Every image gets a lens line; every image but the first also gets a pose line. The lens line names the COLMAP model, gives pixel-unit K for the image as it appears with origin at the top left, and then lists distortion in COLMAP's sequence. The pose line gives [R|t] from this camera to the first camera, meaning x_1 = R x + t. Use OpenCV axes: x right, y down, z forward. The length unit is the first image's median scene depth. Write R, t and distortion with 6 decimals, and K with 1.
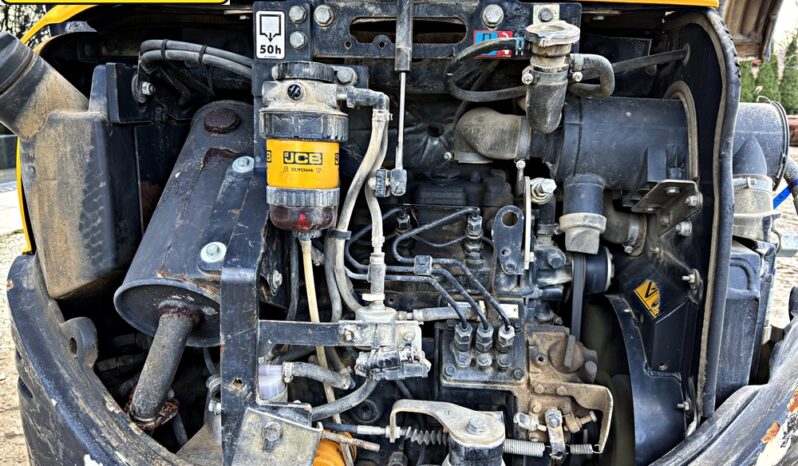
lens RADIAL K [[602.9, 0, 400.1], [0, 602.9, 233.4], [0, 0, 1]] dist [0.045613, -0.051086]
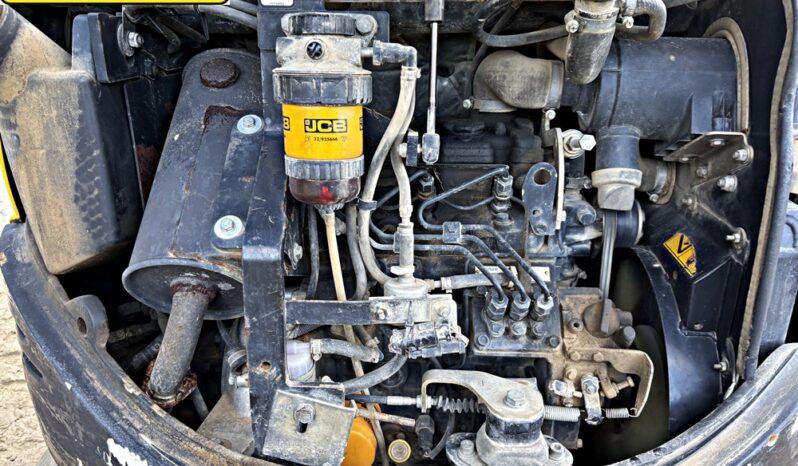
lens RADIAL K [[602.9, 0, 393.9], [0, 602.9, 239.9], [0, 0, 1]] dist [0.045613, -0.051086]
pose [[0.999100, -0.032454, 0.027320, -0.077707], [0.028243, 0.989396, 0.142474, -0.070609], [-0.031654, -0.141574, 0.989421, 0.072849]]
